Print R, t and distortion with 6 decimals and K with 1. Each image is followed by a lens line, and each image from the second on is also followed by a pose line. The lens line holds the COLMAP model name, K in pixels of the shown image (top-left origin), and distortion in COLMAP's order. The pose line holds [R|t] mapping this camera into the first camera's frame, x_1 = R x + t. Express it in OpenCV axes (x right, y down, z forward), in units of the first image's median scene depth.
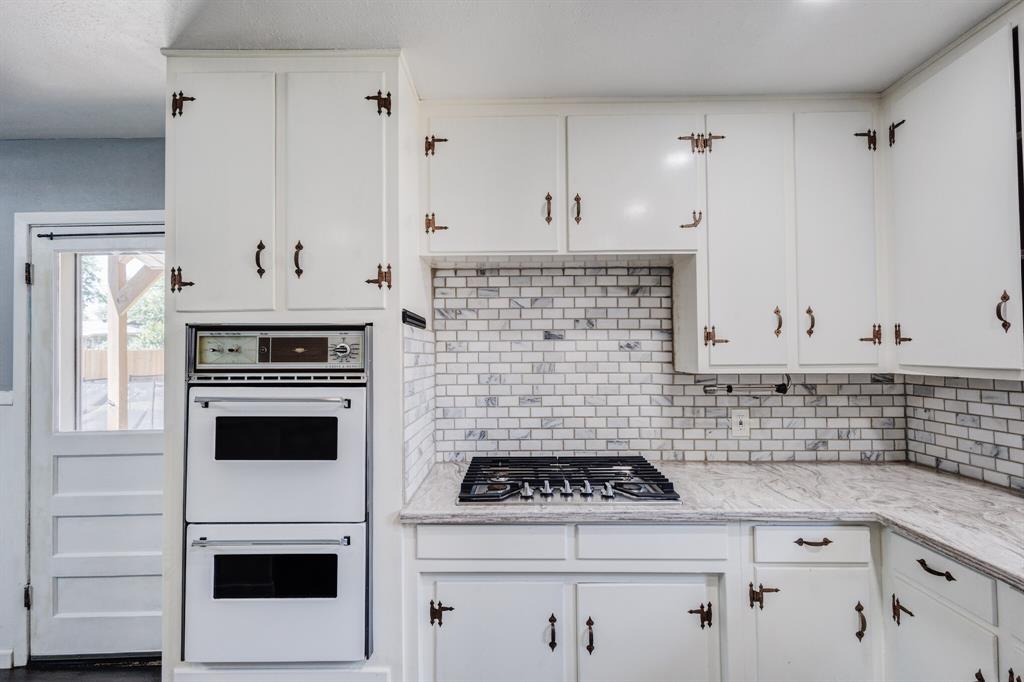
lens RADIAL K [[471.8, 0, 512.0], [0, 471.8, 341.0], [0, 0, 1]] dist [0.006385, -0.000830]
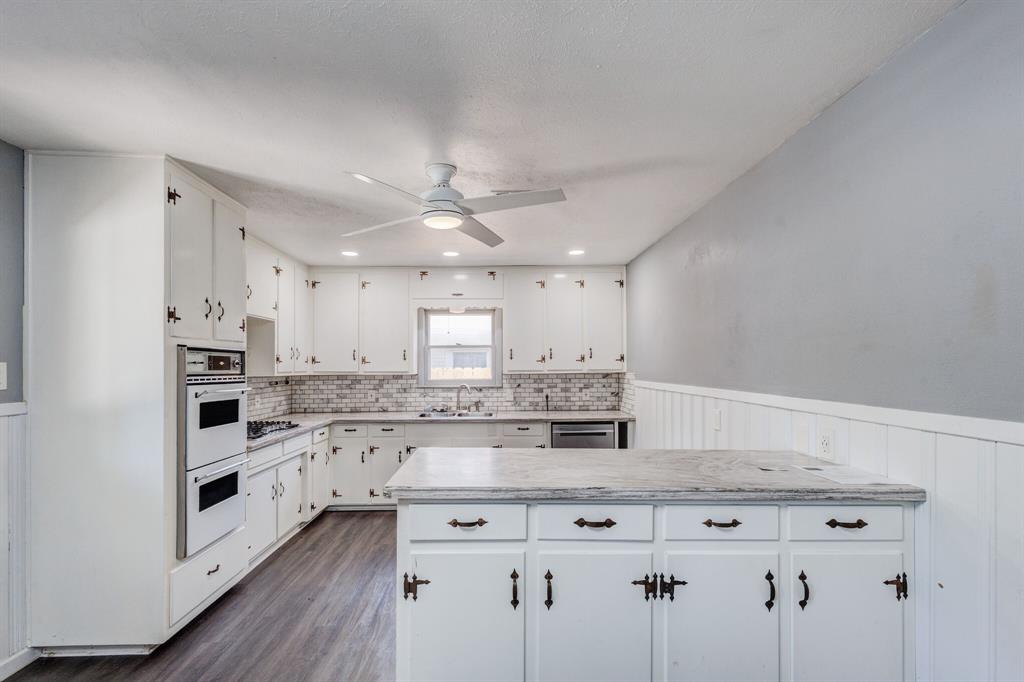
lens RADIAL K [[483.6, 0, 506.4], [0, 483.6, 360.6], [0, 0, 1]] dist [0.007436, -0.000136]
pose [[-0.027920, 0.019188, 0.999426, -1.883893], [-0.021518, 0.999573, -0.019792, 0.018204], [-0.999379, -0.022058, -0.027496, -0.010805]]
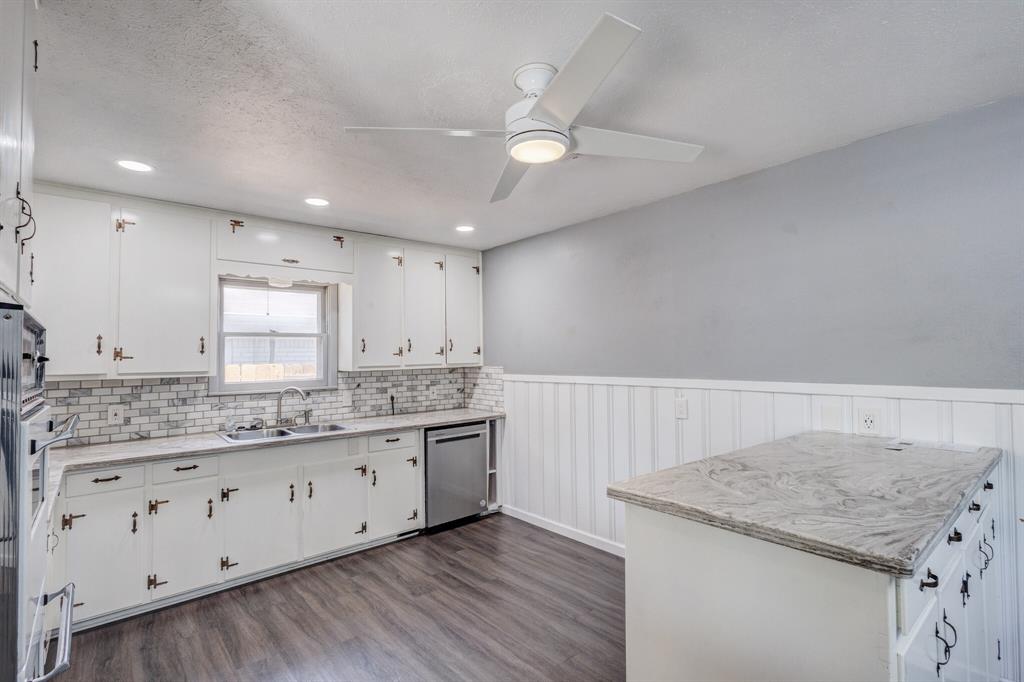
lens RADIAL K [[482.8, 0, 512.0], [0, 482.8, 341.0], [0, 0, 1]] dist [0.009939, 0.000011]
pose [[-0.655488, 0.043440, 0.753955, -1.199516], [0.000745, 0.998381, -0.056875, 0.028181], [-0.755205, -0.036719, -0.654459, 0.766528]]
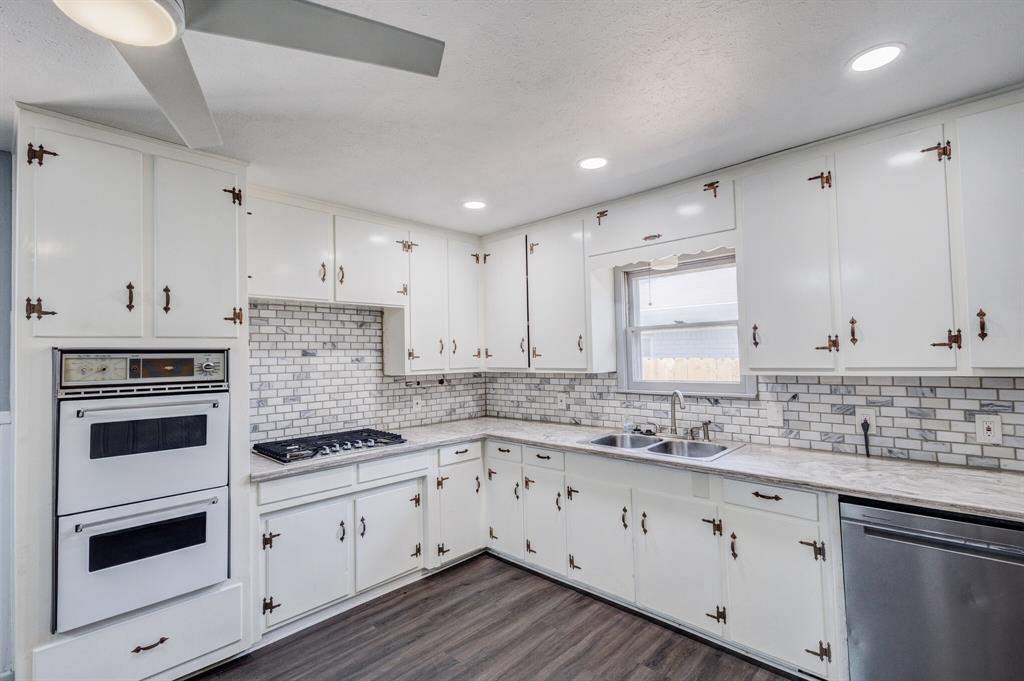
lens RADIAL K [[469.4, 0, 512.0], [0, 469.4, 340.5], [0, 0, 1]] dist [0.006714, -0.000662]
pose [[0.685831, 0.017052, 0.727561, -0.620578], [-0.003889, 0.999797, -0.019767, -0.029136], [-0.727751, 0.010727, 0.685758, -0.509711]]
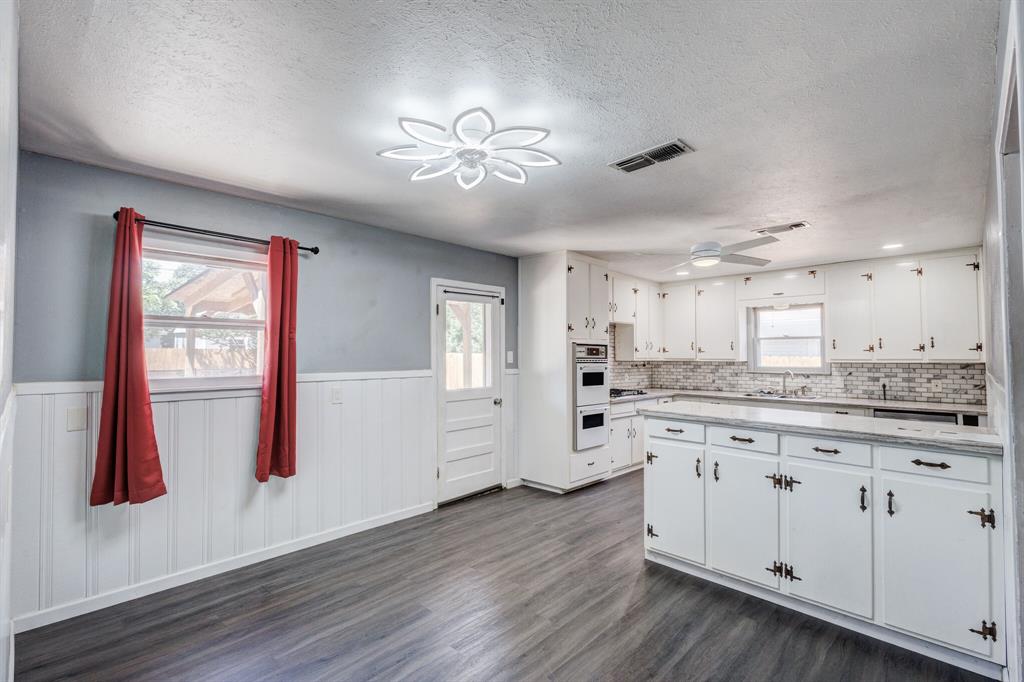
lens RADIAL K [[471.8, 0, 512.0], [0, 471.8, 341.0], [0, 0, 1]] dist [0.006385, -0.000830]
pose [[0.689762, 0.032873, 0.723290, -2.606411], [-0.027618, 0.999436, -0.019086, 0.018017], [-0.723509, -0.006811, 0.690281, -0.670549]]
